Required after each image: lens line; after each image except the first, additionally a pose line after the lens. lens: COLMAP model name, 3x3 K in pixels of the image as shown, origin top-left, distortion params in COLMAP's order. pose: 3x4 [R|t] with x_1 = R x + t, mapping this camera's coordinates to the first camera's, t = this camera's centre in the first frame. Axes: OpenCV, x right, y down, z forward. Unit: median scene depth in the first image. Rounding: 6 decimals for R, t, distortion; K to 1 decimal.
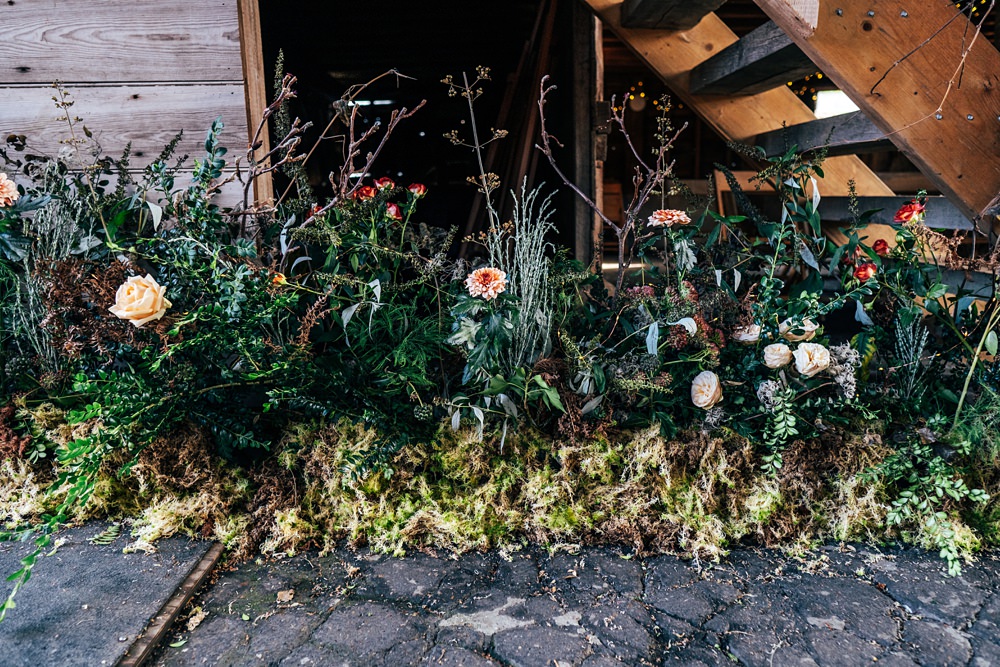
lens RADIAL K [[703.3, 0, 501.6], [0, 703.3, 331.1], [0, 0, 1]] dist [-0.001116, 0.001304]
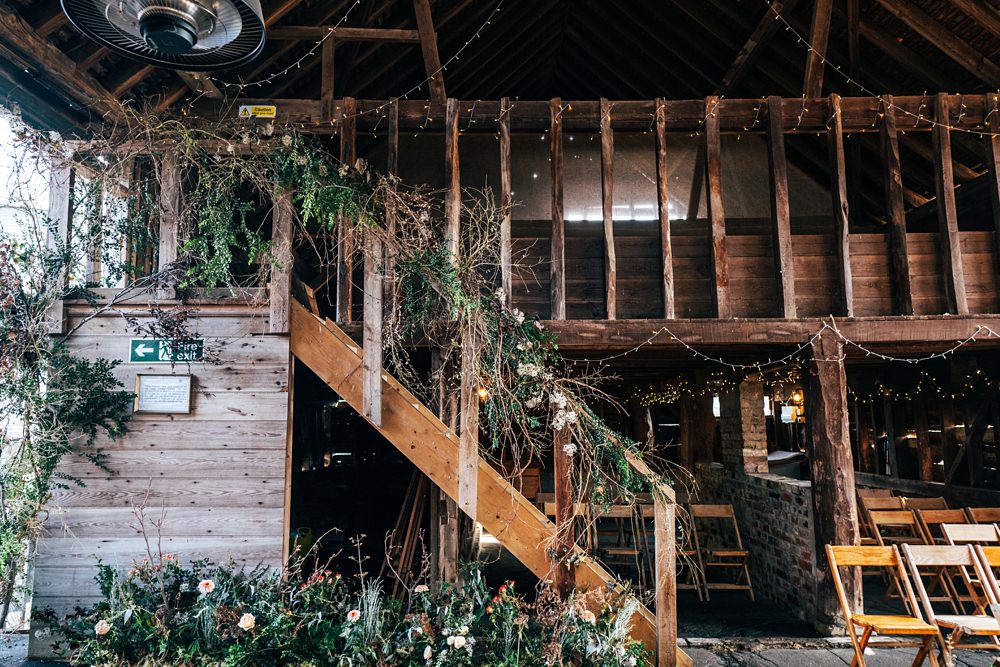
lens RADIAL K [[703.3, 0, 494.9], [0, 703.3, 333.9], [0, 0, 1]] dist [-0.001116, 0.001304]
pose [[0.999935, 0.010765, -0.003834, 0.588296], [-0.011425, 0.948821, -0.315606, -0.267666], [0.000240, 0.315629, 0.948883, -2.317674]]
